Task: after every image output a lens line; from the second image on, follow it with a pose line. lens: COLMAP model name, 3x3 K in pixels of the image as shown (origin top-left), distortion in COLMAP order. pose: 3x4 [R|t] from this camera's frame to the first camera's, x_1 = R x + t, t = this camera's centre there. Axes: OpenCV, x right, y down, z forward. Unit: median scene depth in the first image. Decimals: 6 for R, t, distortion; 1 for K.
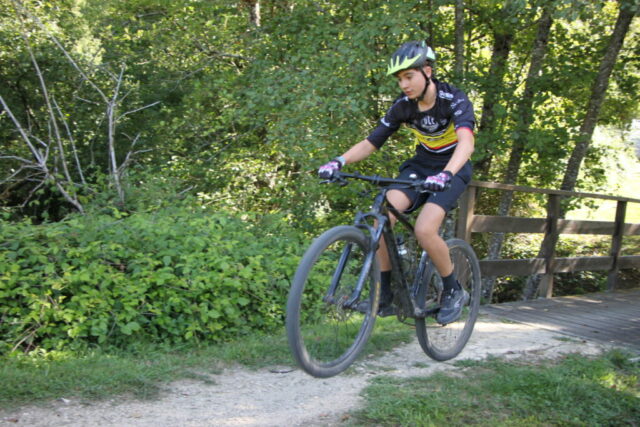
lens RADIAL K [[729.9, 0, 320.8], [0, 729.9, 216.9], [0, 0, 1]] dist [-0.087978, 0.369106]
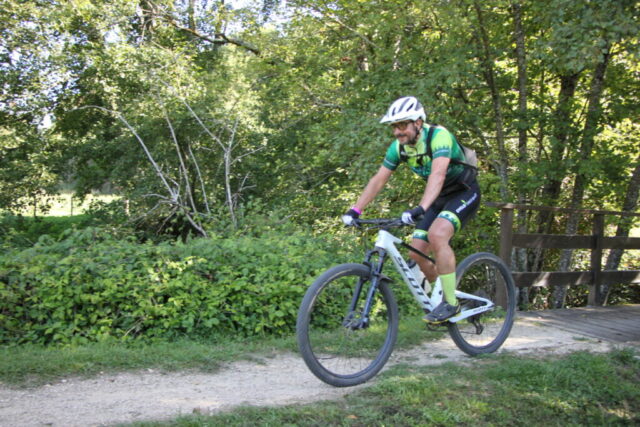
lens RADIAL K [[642.2, 0, 318.3], [0, 642.2, 223.0], [0, 0, 1]] dist [-0.115701, 0.232246]
pose [[0.977888, -0.018510, -0.208310, 0.152300], [0.012665, 0.999489, -0.029358, 0.008578], [0.208747, 0.026070, 0.977622, -0.083886]]
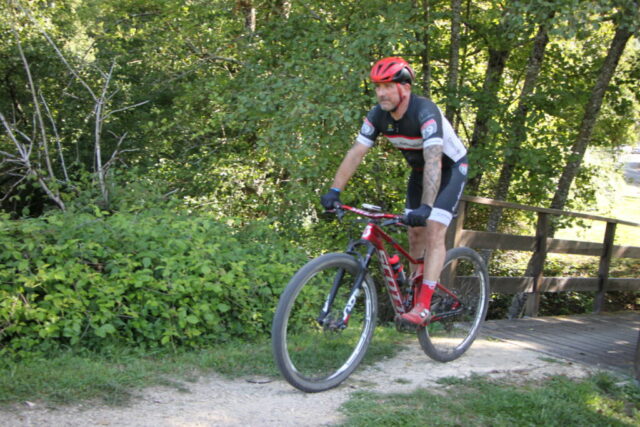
lens RADIAL K [[730.5, 0, 318.8], [0, 730.5, 216.1], [0, 0, 1]] dist [-0.085391, 0.359705]
pose [[0.998952, 0.043628, 0.013849, 0.002027], [-0.043410, 0.998935, -0.015661, 0.003499], [-0.014517, 0.015044, 0.999781, 0.024170]]
